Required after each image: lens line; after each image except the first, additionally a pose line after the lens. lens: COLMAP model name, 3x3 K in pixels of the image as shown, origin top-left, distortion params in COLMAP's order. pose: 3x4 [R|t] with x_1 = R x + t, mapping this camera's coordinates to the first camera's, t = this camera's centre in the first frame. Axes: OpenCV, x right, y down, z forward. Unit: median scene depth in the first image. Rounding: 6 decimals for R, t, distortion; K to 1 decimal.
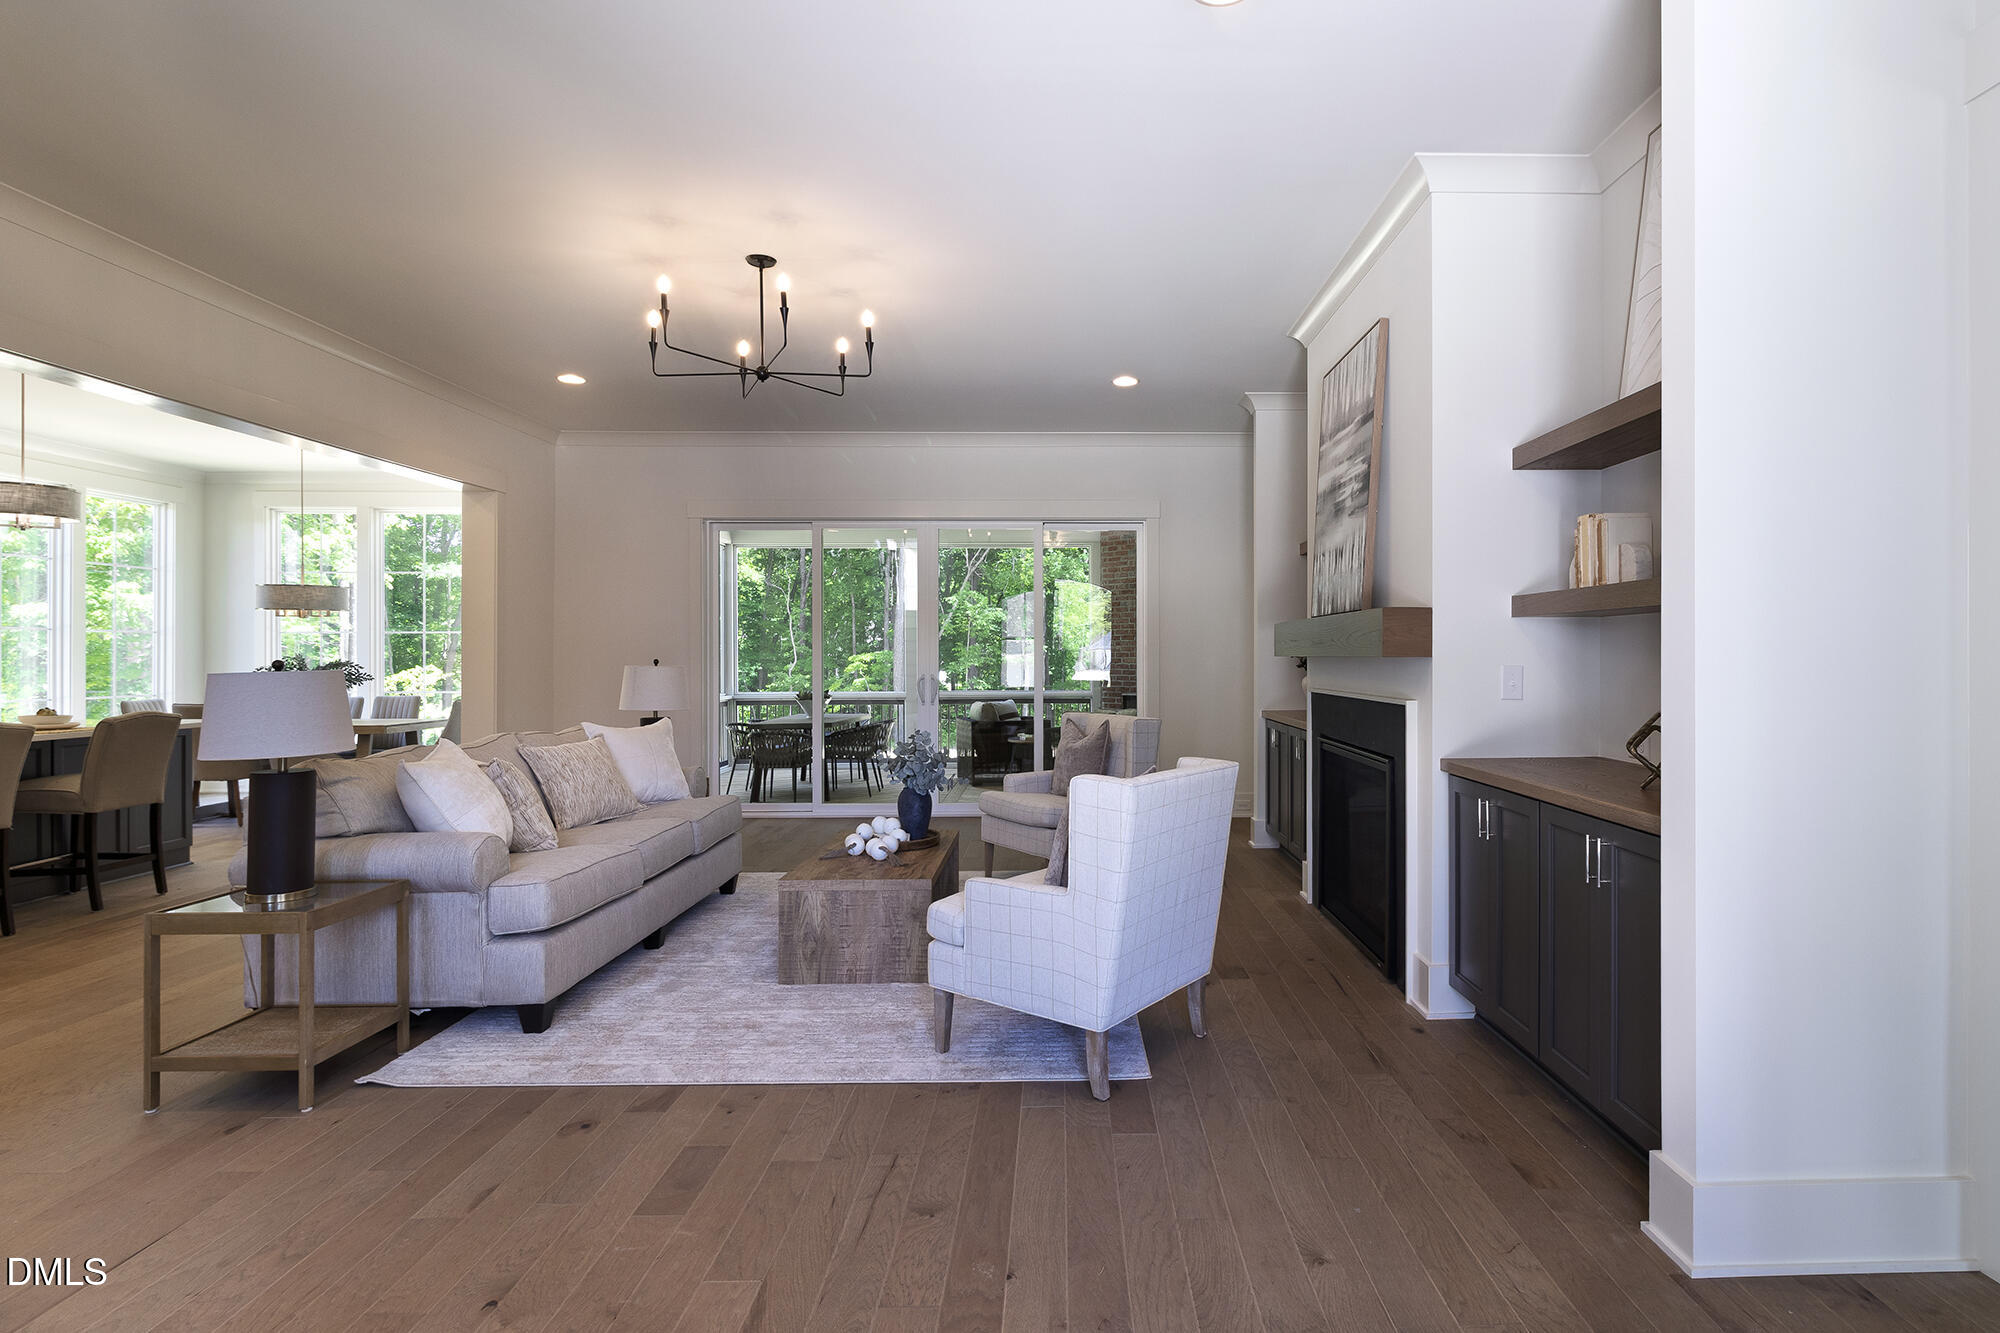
lens RADIAL K [[1002.4, 0, 1009.3], [0, 1002.4, 656.9], [0, 0, 1]] dist [-0.002486, 0.000476]
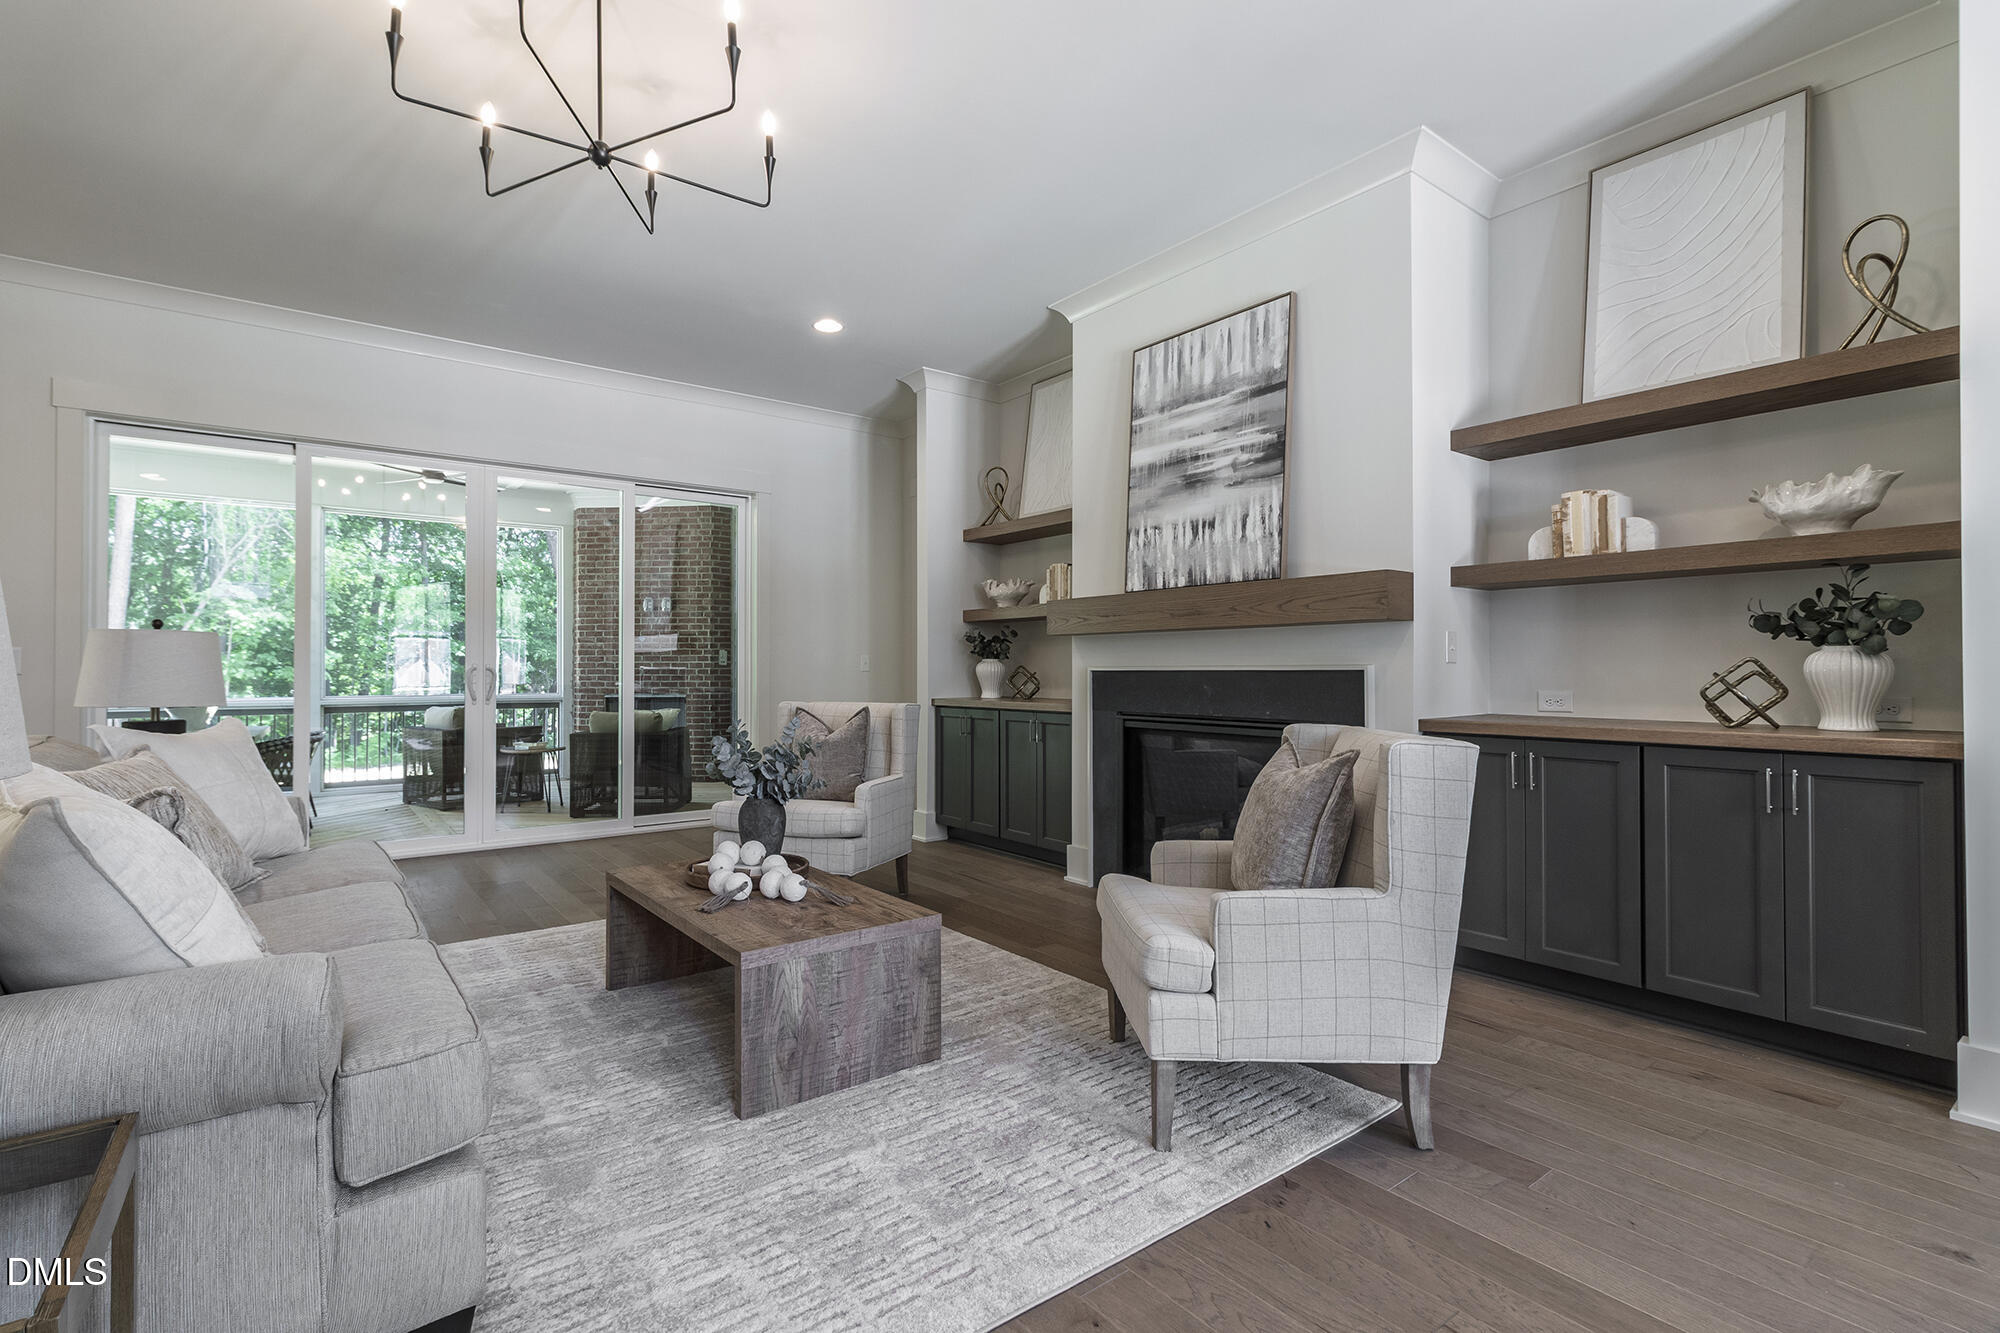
lens RADIAL K [[947.3, 0, 989.4], [0, 947.3, 657.1], [0, 0, 1]] dist [-0.004449, -0.000726]
pose [[0.803193, 0.010589, 0.595624, -0.463492], [-0.003444, 0.999908, -0.013132, 0.047261], [-0.595708, 0.008497, 0.803156, 0.439481]]
